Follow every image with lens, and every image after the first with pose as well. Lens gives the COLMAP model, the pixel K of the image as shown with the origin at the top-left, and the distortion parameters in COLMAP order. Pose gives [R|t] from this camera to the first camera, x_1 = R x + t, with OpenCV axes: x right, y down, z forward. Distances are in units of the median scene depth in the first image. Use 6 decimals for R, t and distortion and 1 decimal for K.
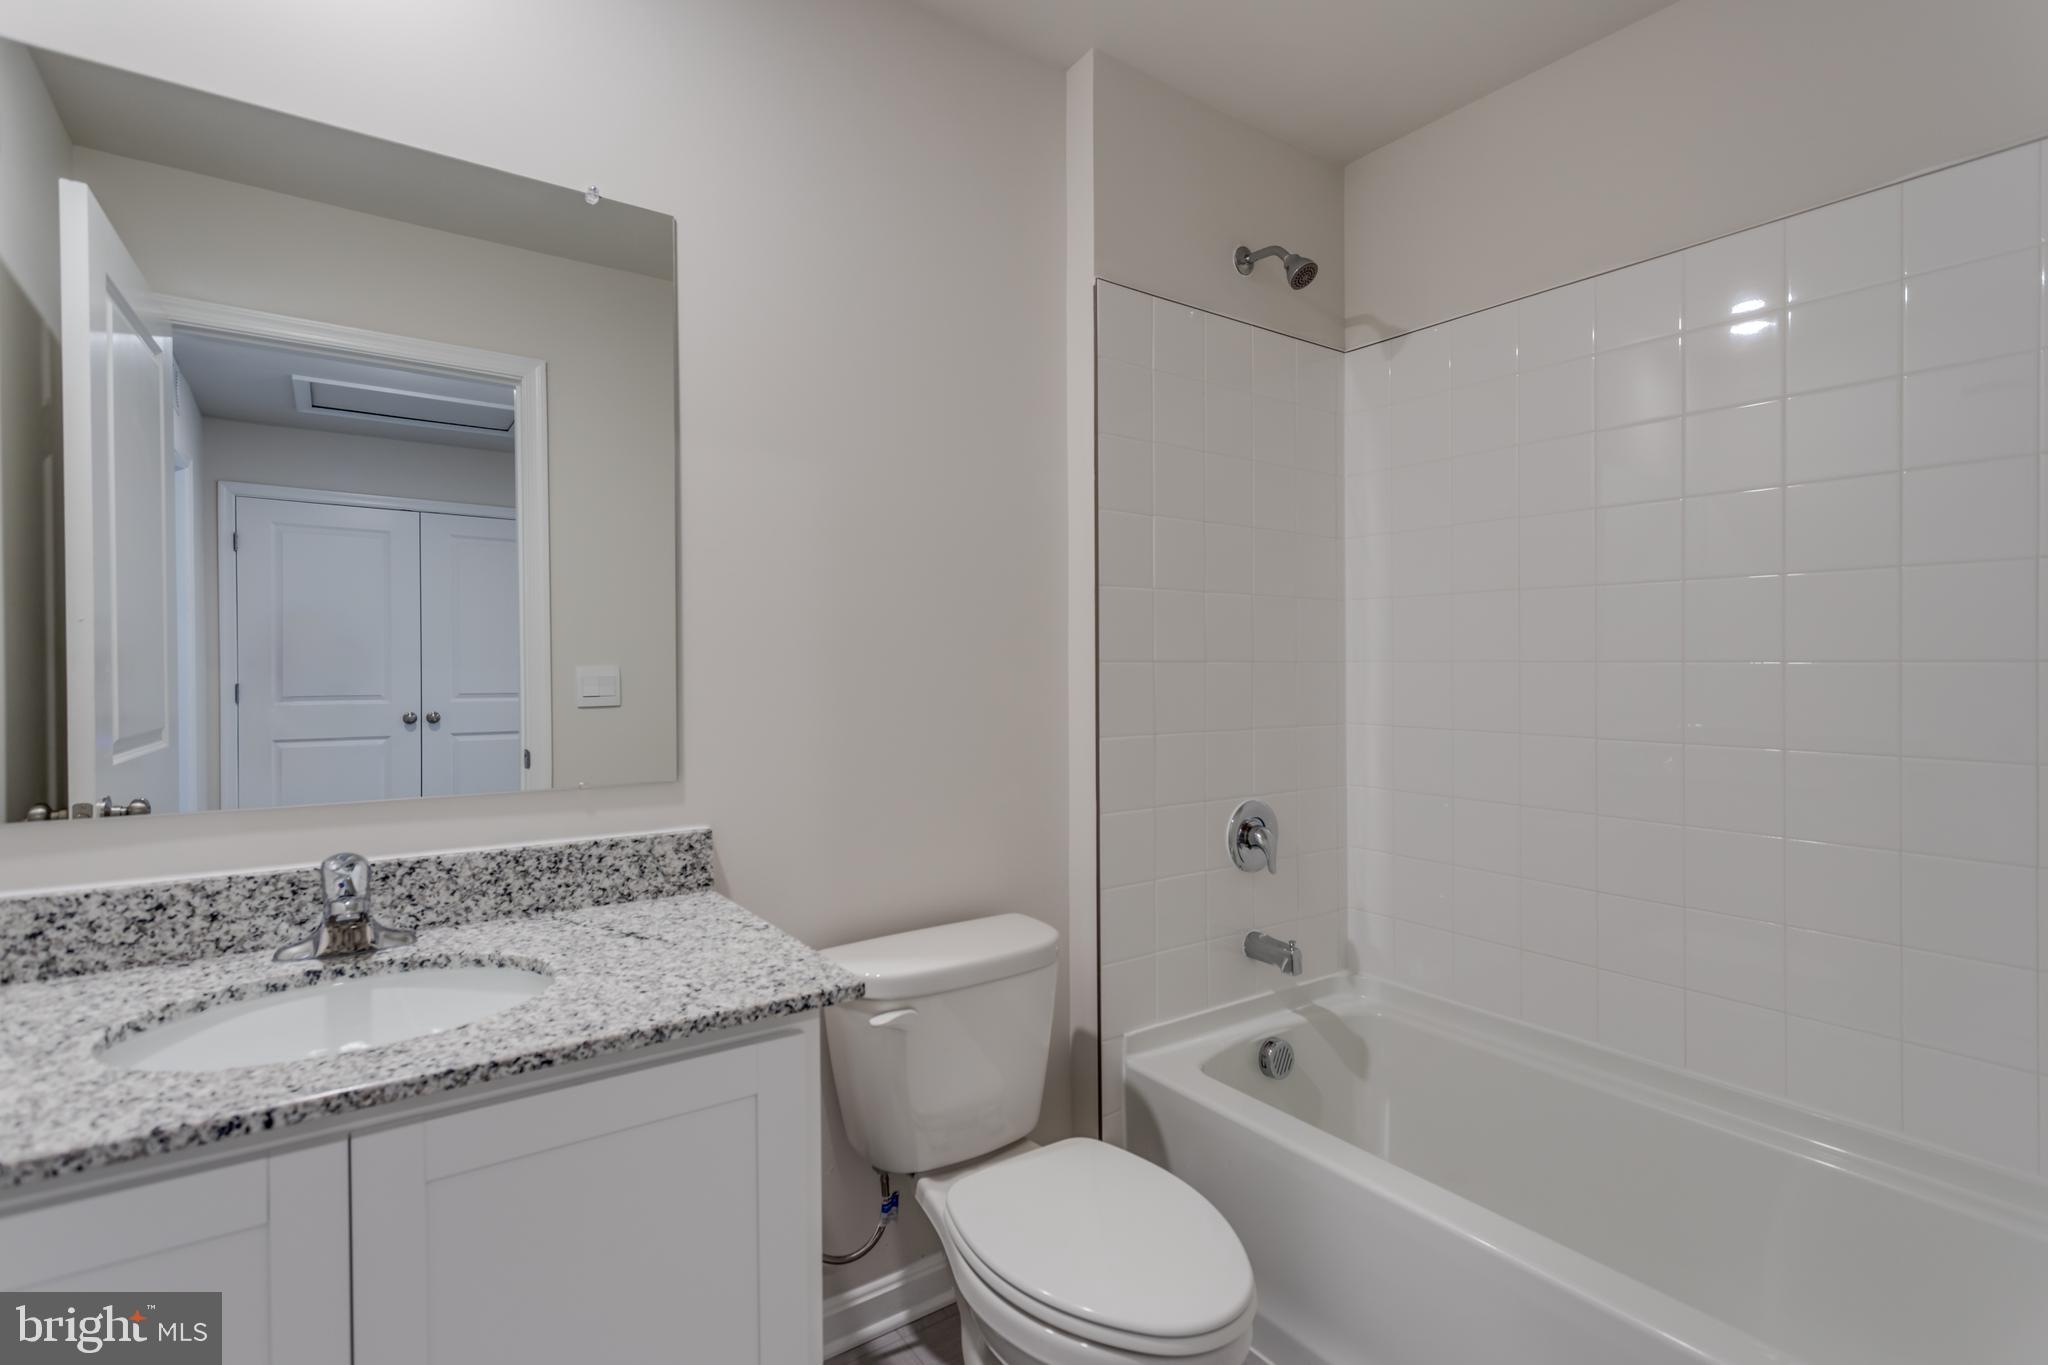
lens RADIAL K [[972.6, 0, 1027.6], [0, 972.6, 670.7], [0, 0, 1]] dist [0.008471, 0.000710]
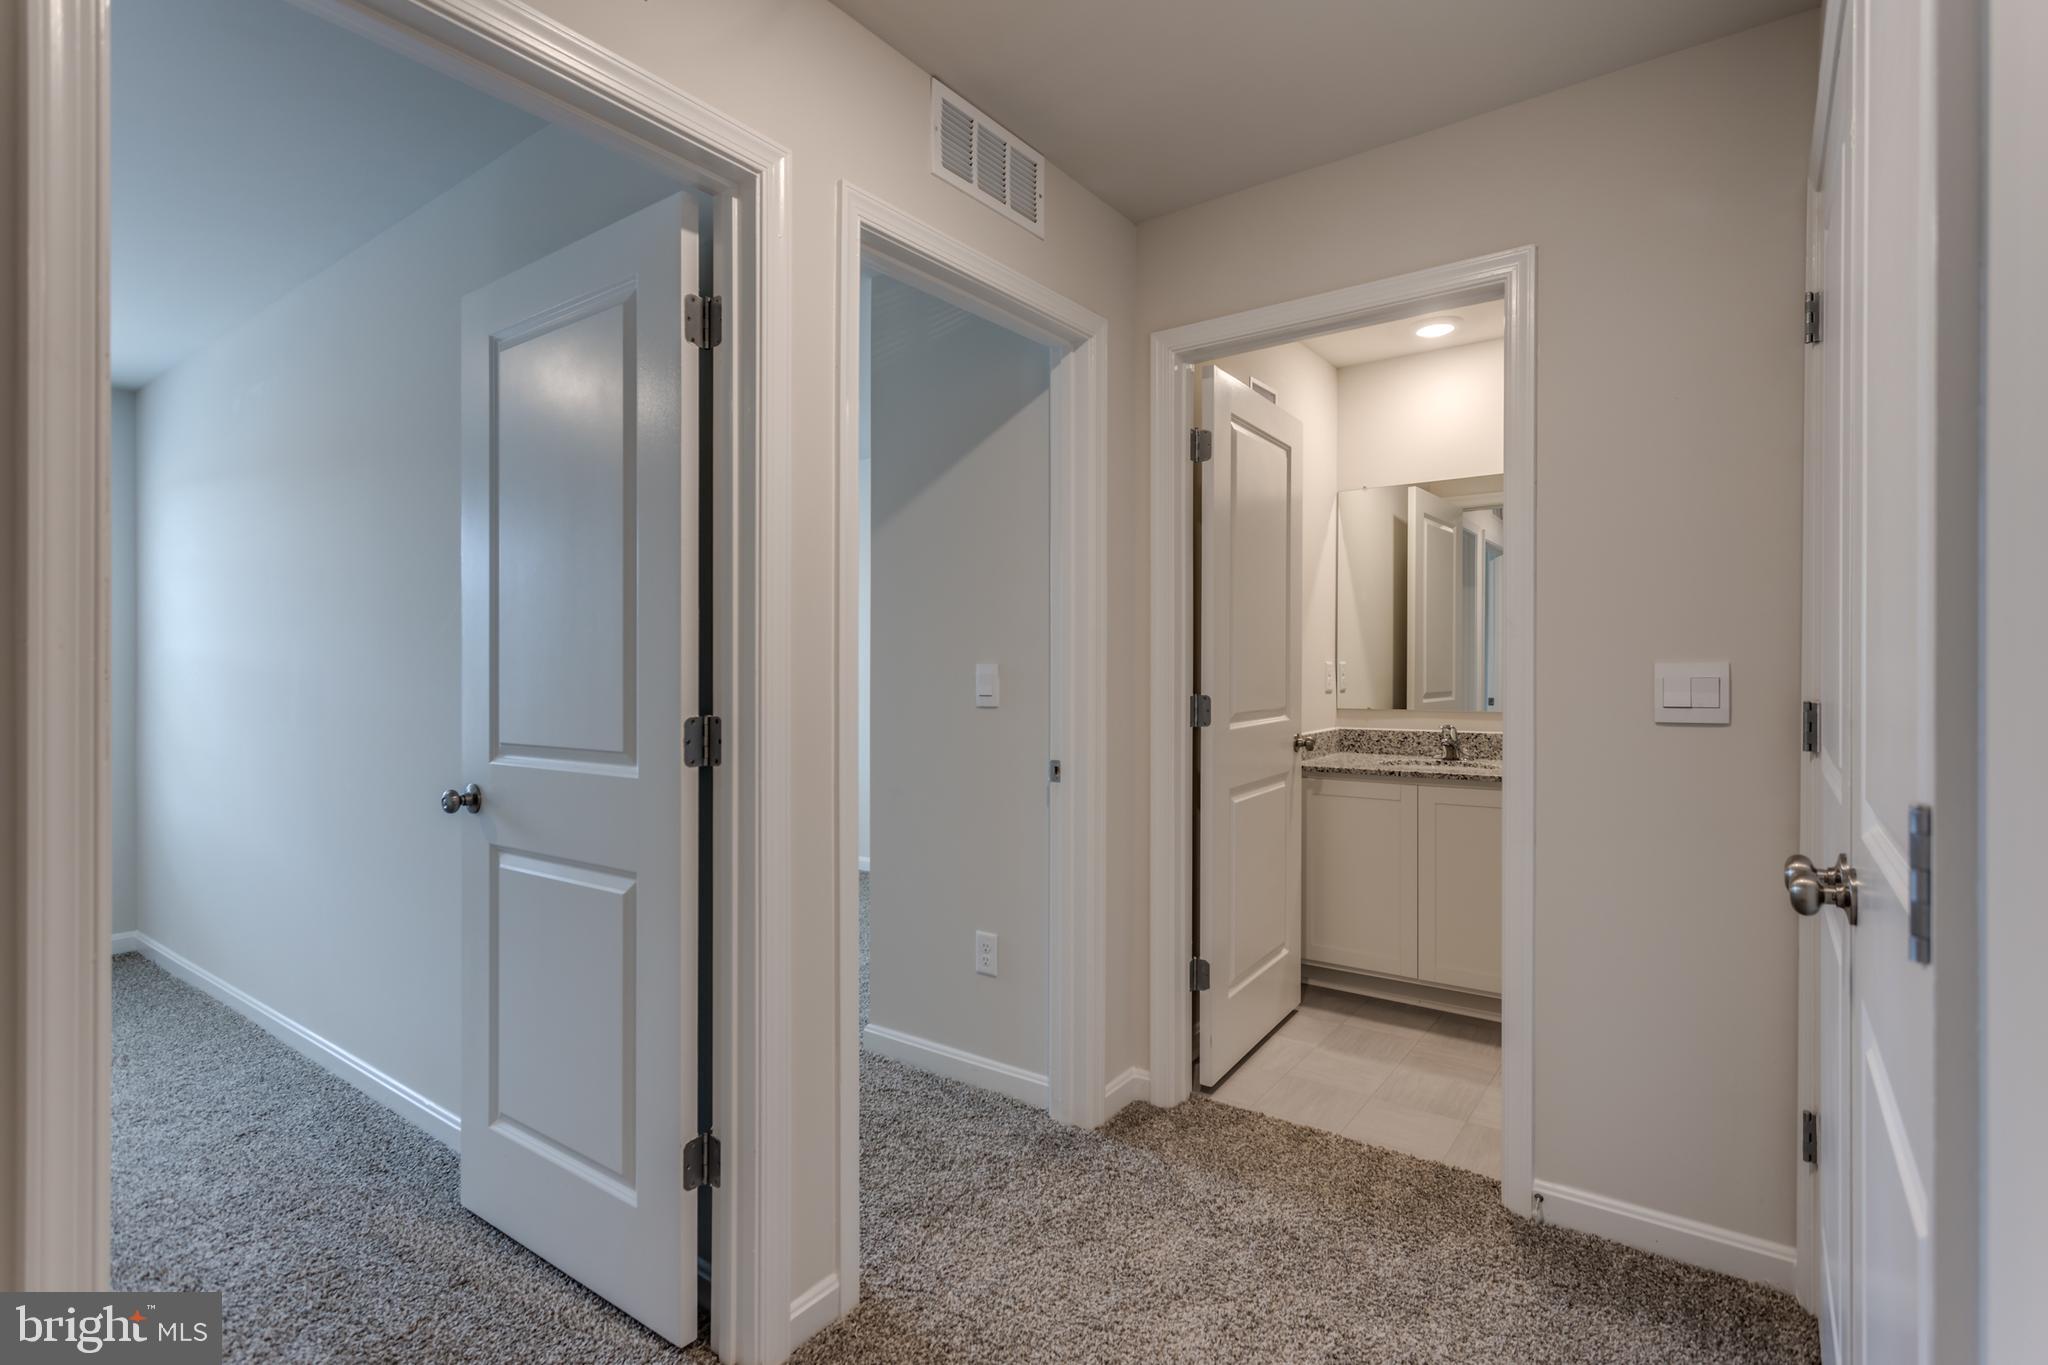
lens RADIAL K [[972.6, 0, 1027.6], [0, 972.6, 670.7], [0, 0, 1]] dist [0.008471, 0.000710]
pose [[0.317943, 0.002230, -0.948107, 1.751220], [-0.001659, 0.999997, 0.001796, 0.015911], [0.948108, 0.001002, 0.317946, -1.195666]]
